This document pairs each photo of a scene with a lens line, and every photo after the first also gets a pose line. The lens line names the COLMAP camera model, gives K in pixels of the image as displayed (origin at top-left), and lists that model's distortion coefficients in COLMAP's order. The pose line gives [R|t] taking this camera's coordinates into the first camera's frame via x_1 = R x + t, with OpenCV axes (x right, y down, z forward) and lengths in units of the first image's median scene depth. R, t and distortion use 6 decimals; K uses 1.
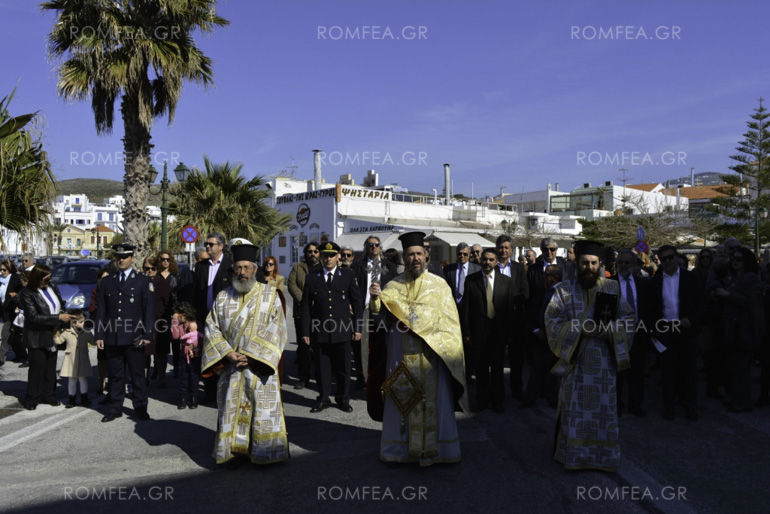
lens RADIAL K [[604.4, 0, 385.0], [0, 604.4, 257.0], [0, 0, 1]] dist [-0.093827, 0.020414]
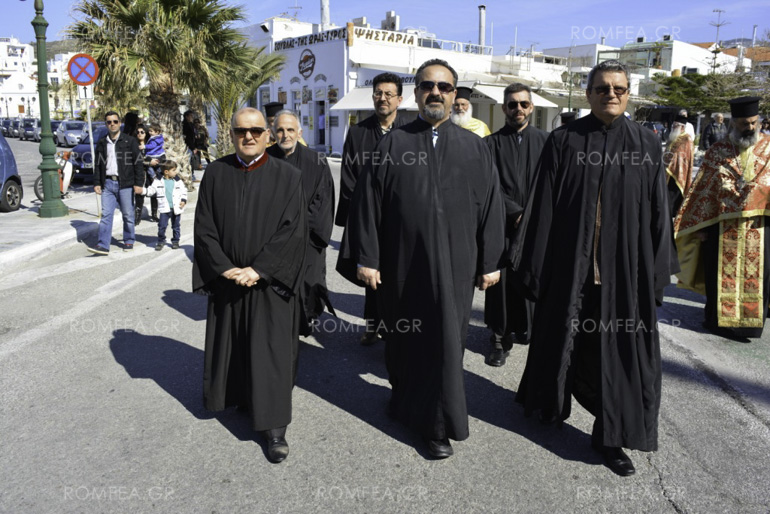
lens RADIAL K [[604.4, 0, 385.0], [0, 604.4, 257.0], [0, 0, 1]] dist [-0.093827, 0.020414]
pose [[0.999636, 0.017485, -0.020539, -0.009728], [-0.012510, 0.975129, 0.221286, 0.003393], [0.023898, -0.220949, 0.974993, 0.160652]]
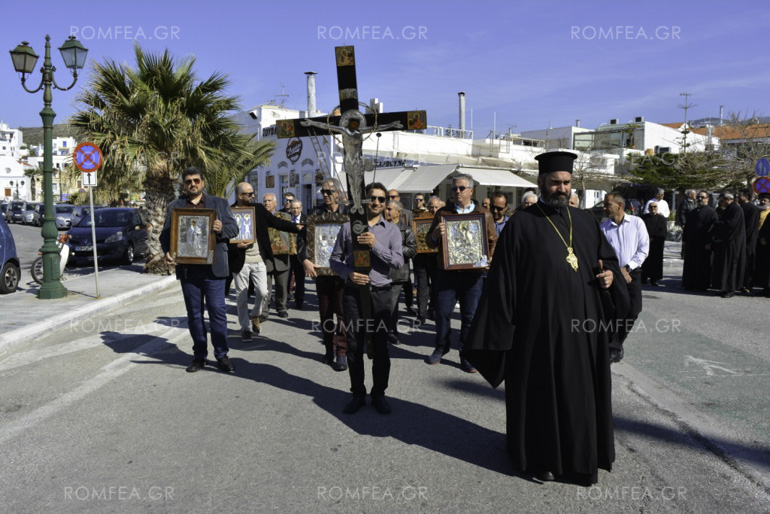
lens RADIAL K [[604.4, 0, 385.0], [0, 604.4, 257.0], [0, 0, 1]] dist [-0.093827, 0.020414]
pose [[0.999994, 0.001142, 0.003320, -0.012338], [-0.001439, 0.995857, 0.090918, 0.002688], [-0.003202, -0.090923, 0.995853, 0.153212]]
